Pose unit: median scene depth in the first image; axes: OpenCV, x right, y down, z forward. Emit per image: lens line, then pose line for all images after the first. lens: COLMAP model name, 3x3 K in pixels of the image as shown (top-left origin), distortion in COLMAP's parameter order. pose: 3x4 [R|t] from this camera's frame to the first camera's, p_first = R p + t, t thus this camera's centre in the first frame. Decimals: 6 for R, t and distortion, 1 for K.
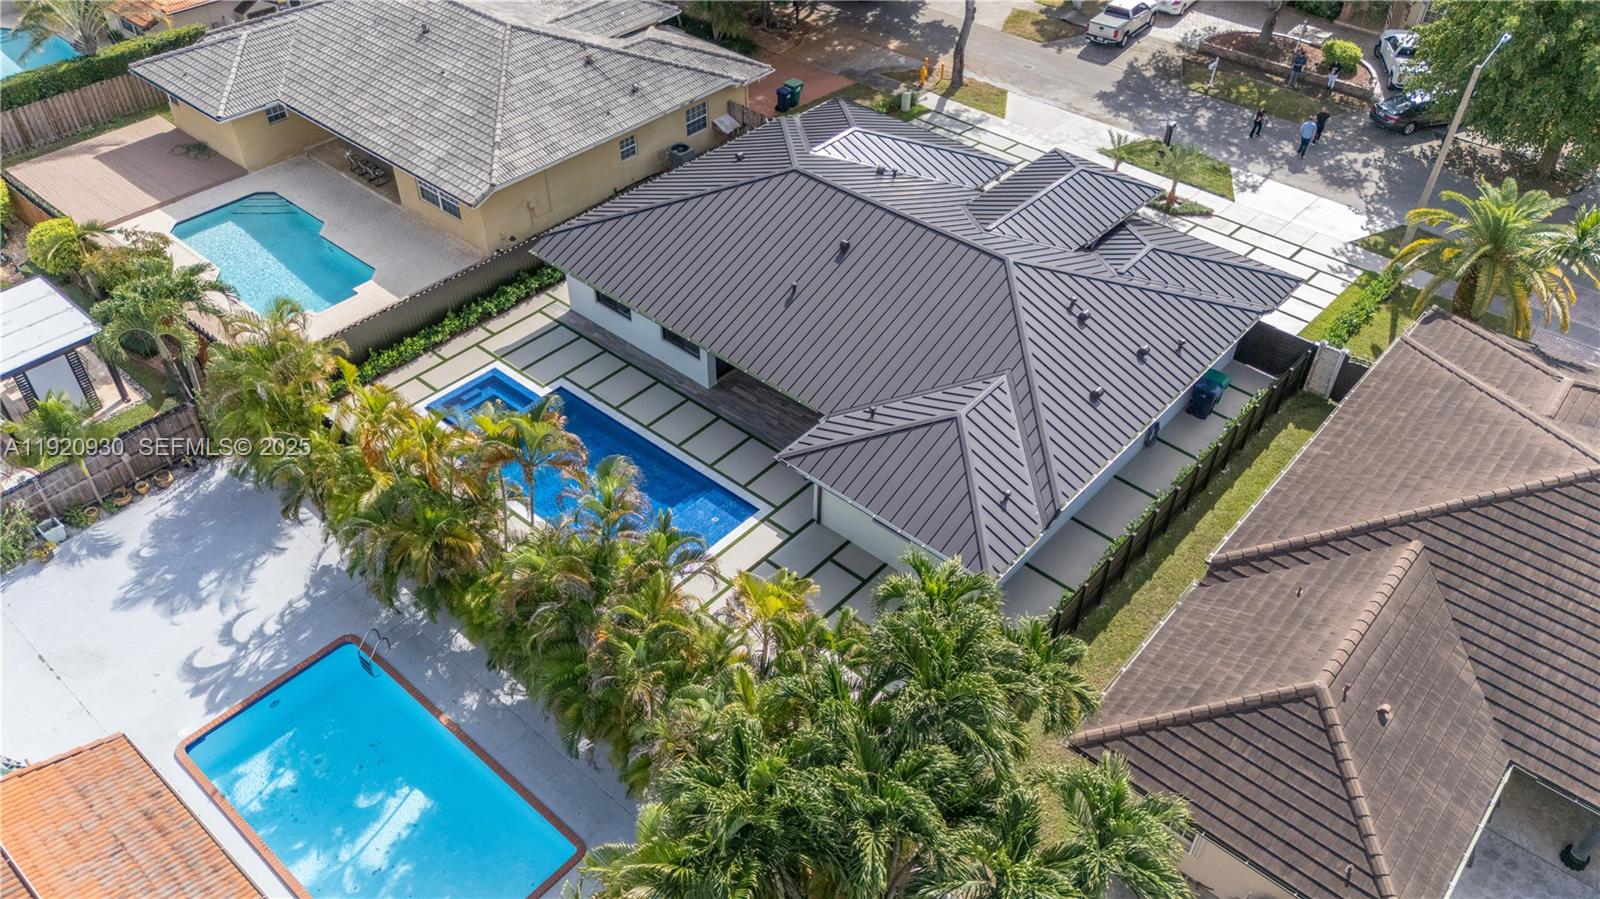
lens RADIAL K [[1179.9, 0, 797.0], [0, 1179.9, 447.3], [0, 0, 1]] dist [0.032804, -0.001060]
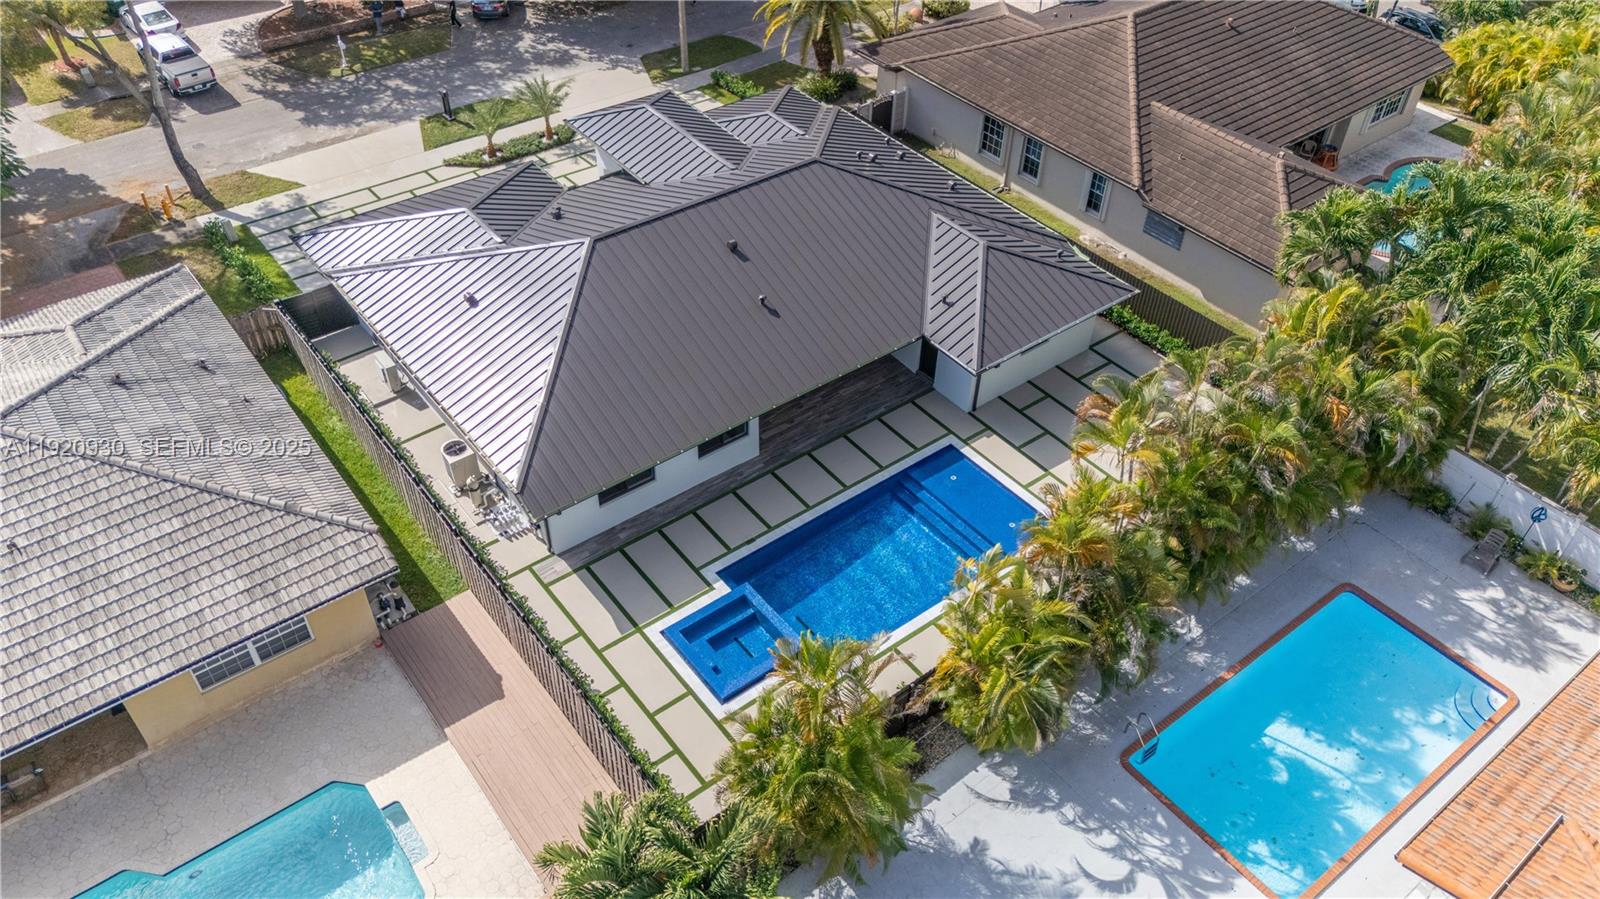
lens RADIAL K [[1179.9, 0, 797.0], [0, 1179.9, 447.3], [0, 0, 1]] dist [0.032804, -0.001060]
pose [[0.192798, -0.660926, 0.725262, -0.597109], [0.630178, 0.649954, 0.424777, -0.346705], [-0.752133, 0.375149, 0.541811, 0.391500]]
